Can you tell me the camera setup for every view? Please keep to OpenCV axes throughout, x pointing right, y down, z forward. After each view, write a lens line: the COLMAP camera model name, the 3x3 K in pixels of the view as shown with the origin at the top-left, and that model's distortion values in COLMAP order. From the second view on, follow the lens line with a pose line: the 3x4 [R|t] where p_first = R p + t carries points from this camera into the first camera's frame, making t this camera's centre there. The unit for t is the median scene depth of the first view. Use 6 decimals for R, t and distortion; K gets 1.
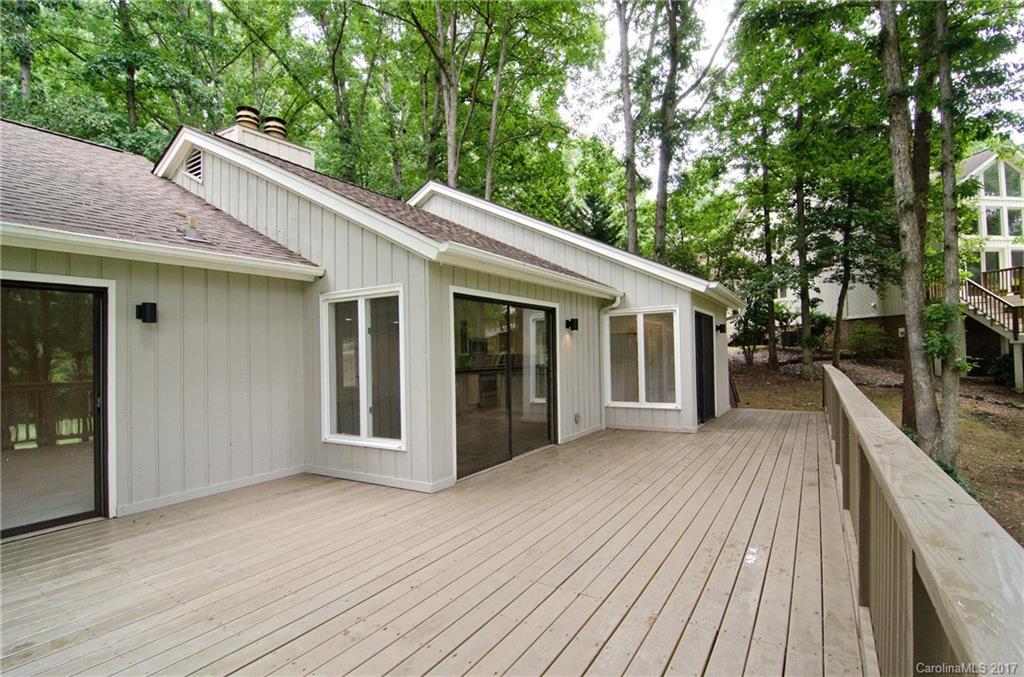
lens RADIAL K [[503.3, 0, 511.3], [0, 503.3, 344.0], [0, 0, 1]] dist [0.001824, 0.000735]
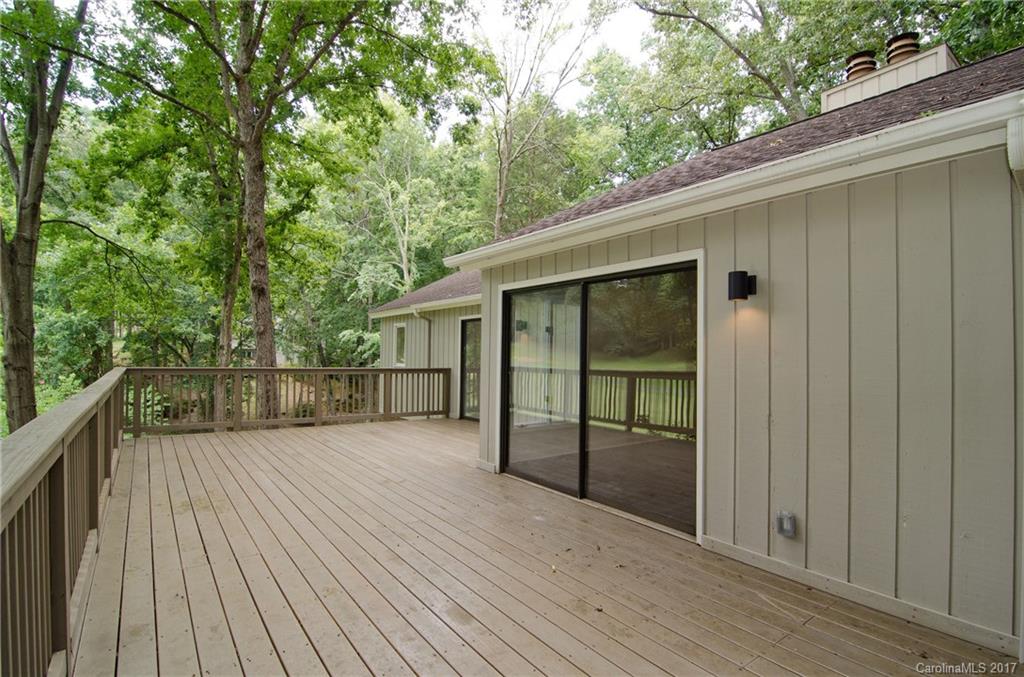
lens RADIAL K [[503.3, 0, 511.4], [0, 503.3, 341.8], [0, 0, 1]] dist [0.001824, 0.000735]
pose [[-0.384876, -0.001796, -0.922967, 0.951372], [0.013161, 0.999886, -0.007434, 0.010788], [0.922874, -0.015008, -0.384808, 1.601858]]
